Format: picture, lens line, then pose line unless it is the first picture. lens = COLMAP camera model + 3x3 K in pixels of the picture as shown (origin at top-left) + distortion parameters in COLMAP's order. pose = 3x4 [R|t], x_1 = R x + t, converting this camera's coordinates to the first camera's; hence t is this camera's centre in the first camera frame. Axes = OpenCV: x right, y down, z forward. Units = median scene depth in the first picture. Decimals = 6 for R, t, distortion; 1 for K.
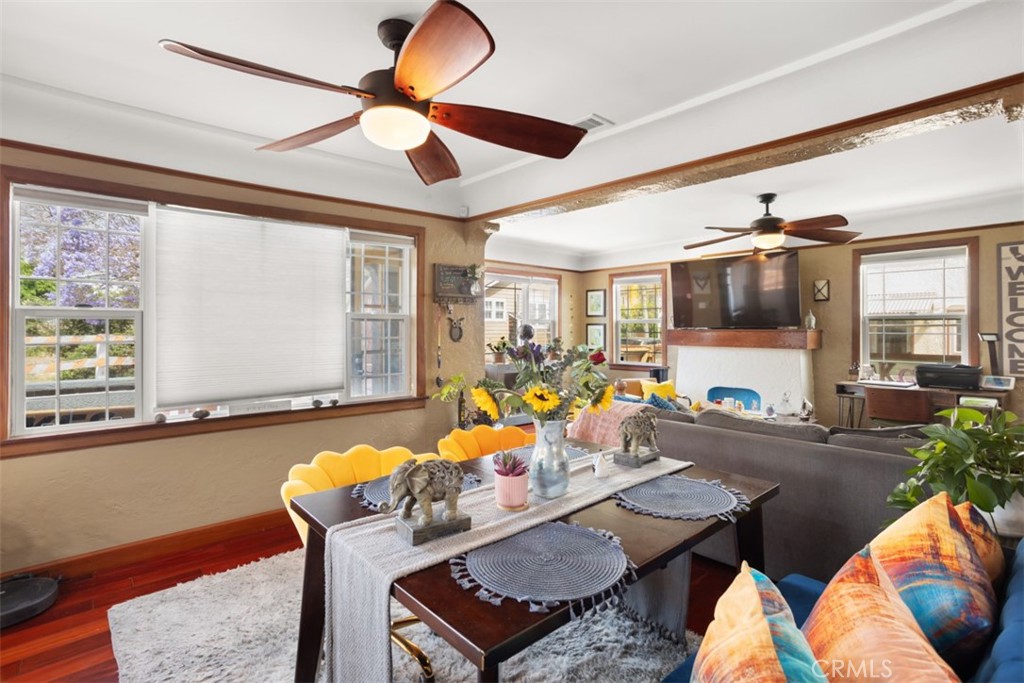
lens RADIAL K [[492.2, 0, 510.3], [0, 492.2, 325.8], [0, 0, 1]] dist [-0.047601, 0.030146]
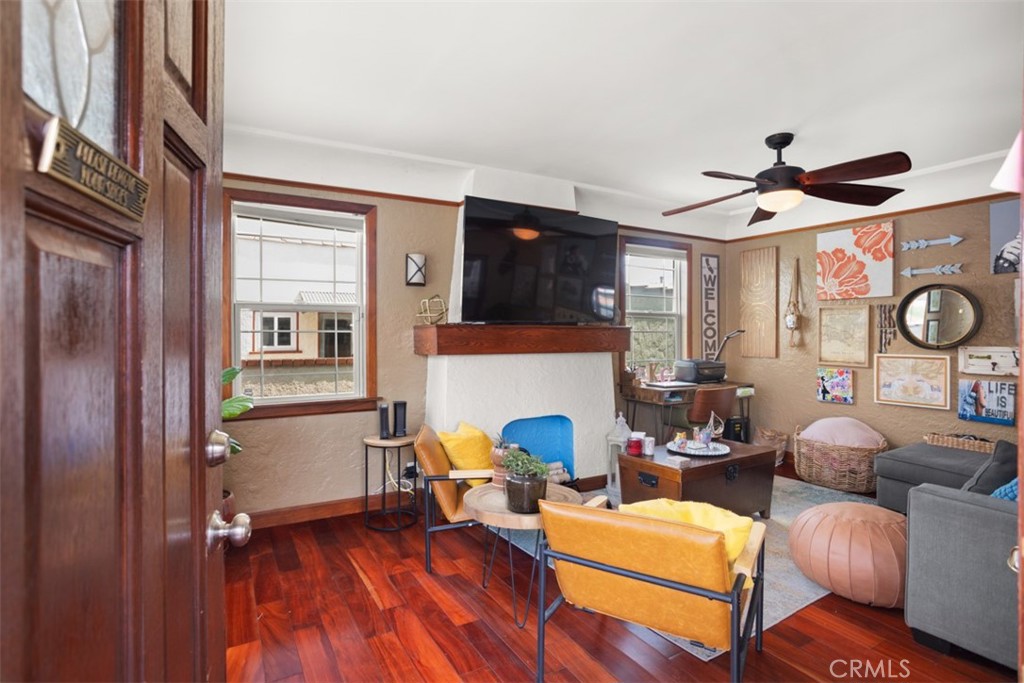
lens RADIAL K [[515.8, 0, 510.9], [0, 515.8, 334.1], [0, 0, 1]] dist [-0.054500, 0.033012]
pose [[0.204080, -0.009423, 0.978909, -0.228283], [-0.015730, 0.999793, 0.012904, 0.011369], [-0.978828, -0.018032, 0.203890, 0.966417]]
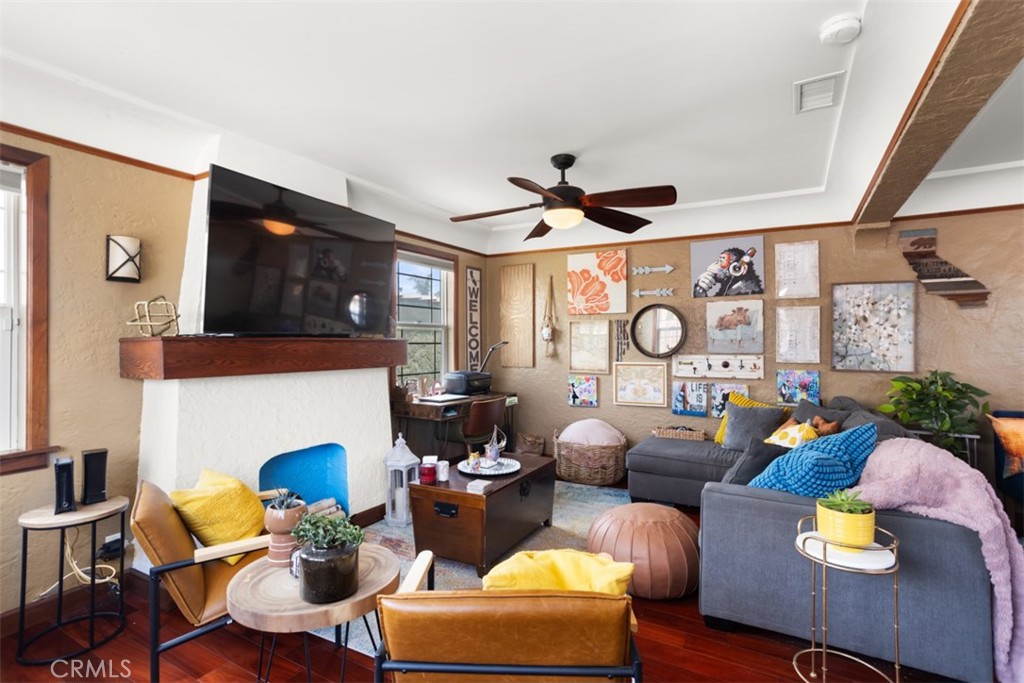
lens RADIAL K [[494.3, 0, 510.0], [0, 494.3, 335.2], [0, 0, 1]] dist [-0.056292, 0.035519]
pose [[-0.313364, 0.004291, 0.949623, -0.125813], [-0.016924, 0.999806, -0.010103, 0.006808], [-0.949482, -0.019237, -0.313230, 1.029668]]
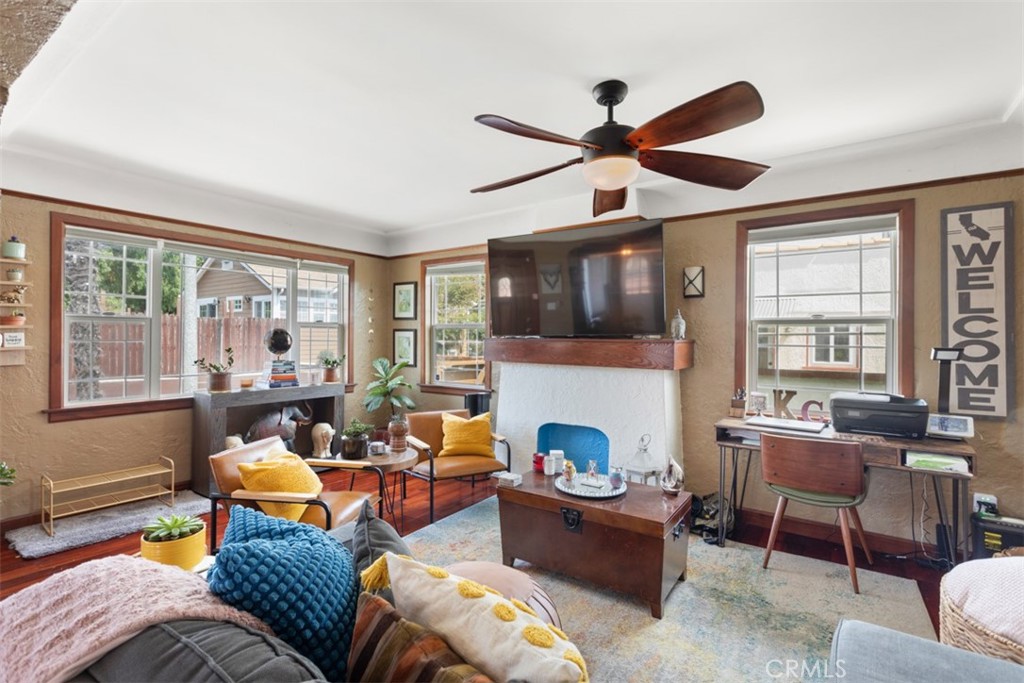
lens RADIAL K [[484.1, 0, 508.8], [0, 484.1, 329.8], [0, 0, 1]] dist [0.014173, 0.000358]
pose [[0.974371, 0.010191, 0.224716, 0.237650], [-0.008341, 0.999923, -0.009180, 0.002421], [-0.224792, 0.007071, 0.974381, 0.397023]]
